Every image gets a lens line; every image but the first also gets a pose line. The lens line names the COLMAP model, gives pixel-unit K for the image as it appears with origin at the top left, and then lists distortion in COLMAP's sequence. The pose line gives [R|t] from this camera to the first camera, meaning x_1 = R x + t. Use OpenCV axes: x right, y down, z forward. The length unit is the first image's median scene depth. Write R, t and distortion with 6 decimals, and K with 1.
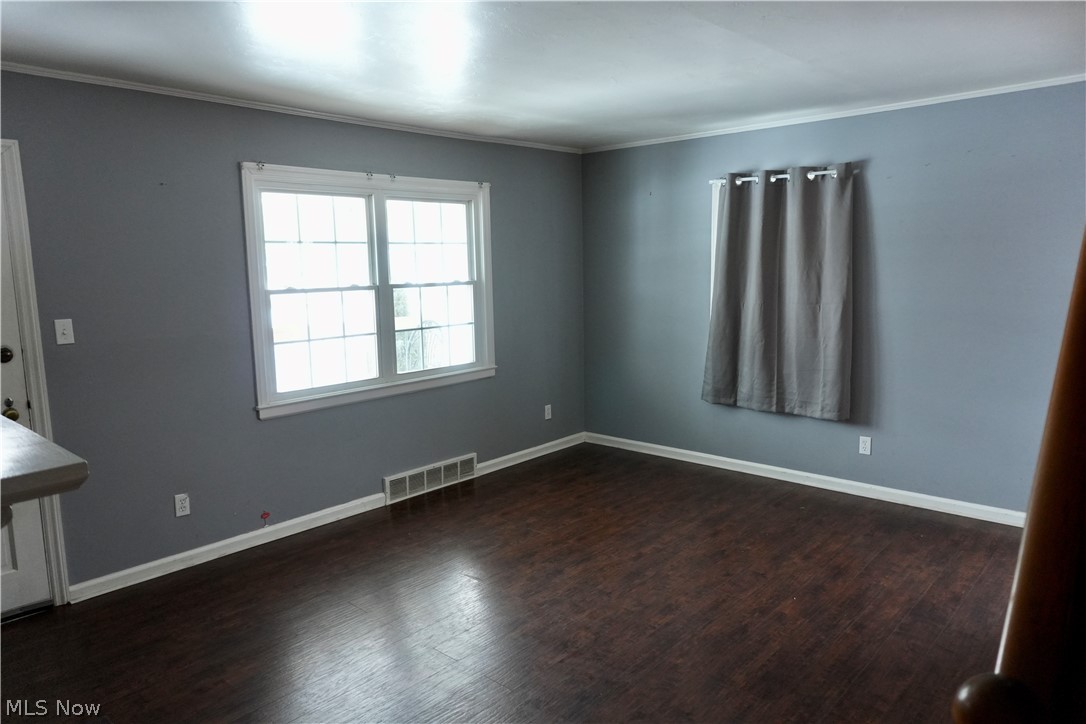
lens RADIAL K [[726.3, 0, 548.8], [0, 726.3, 363.5], [0, 0, 1]] dist [-0.009908, -0.003061]
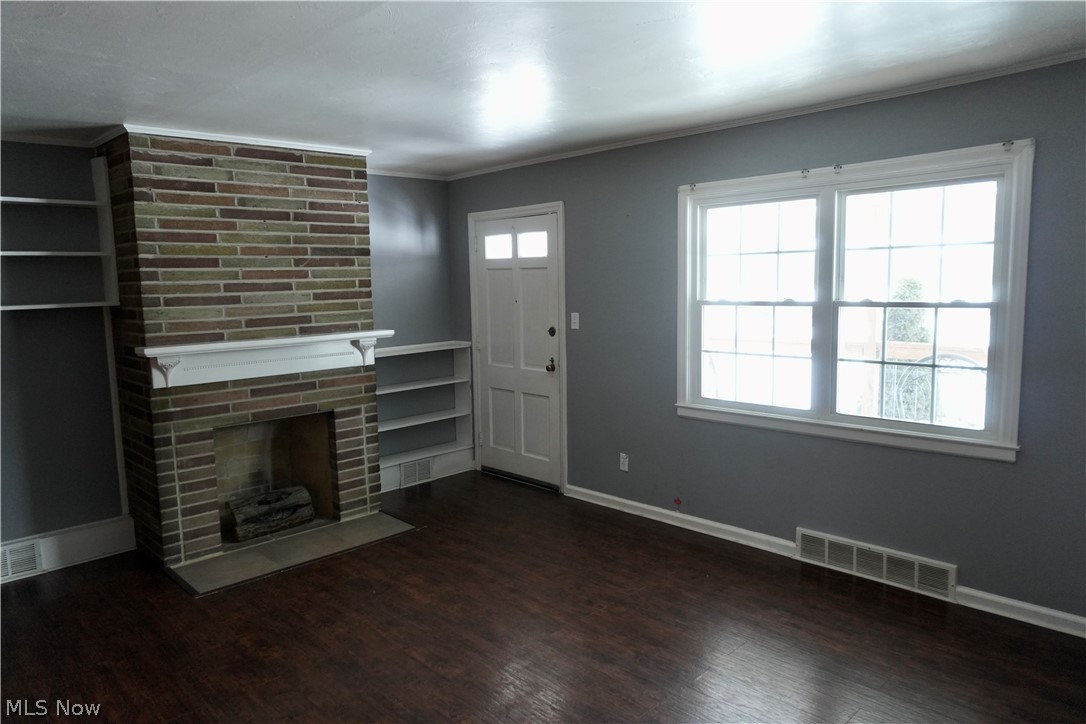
lens RADIAL K [[726.3, 0, 554.2], [0, 726.3, 362.1], [0, 0, 1]] dist [-0.009908, -0.003061]
pose [[-0.077657, 0.131497, -0.988270, 0.604347], [-0.115532, 0.983399, 0.139927, -0.117480], [0.990263, 0.125043, -0.061176, 0.738195]]
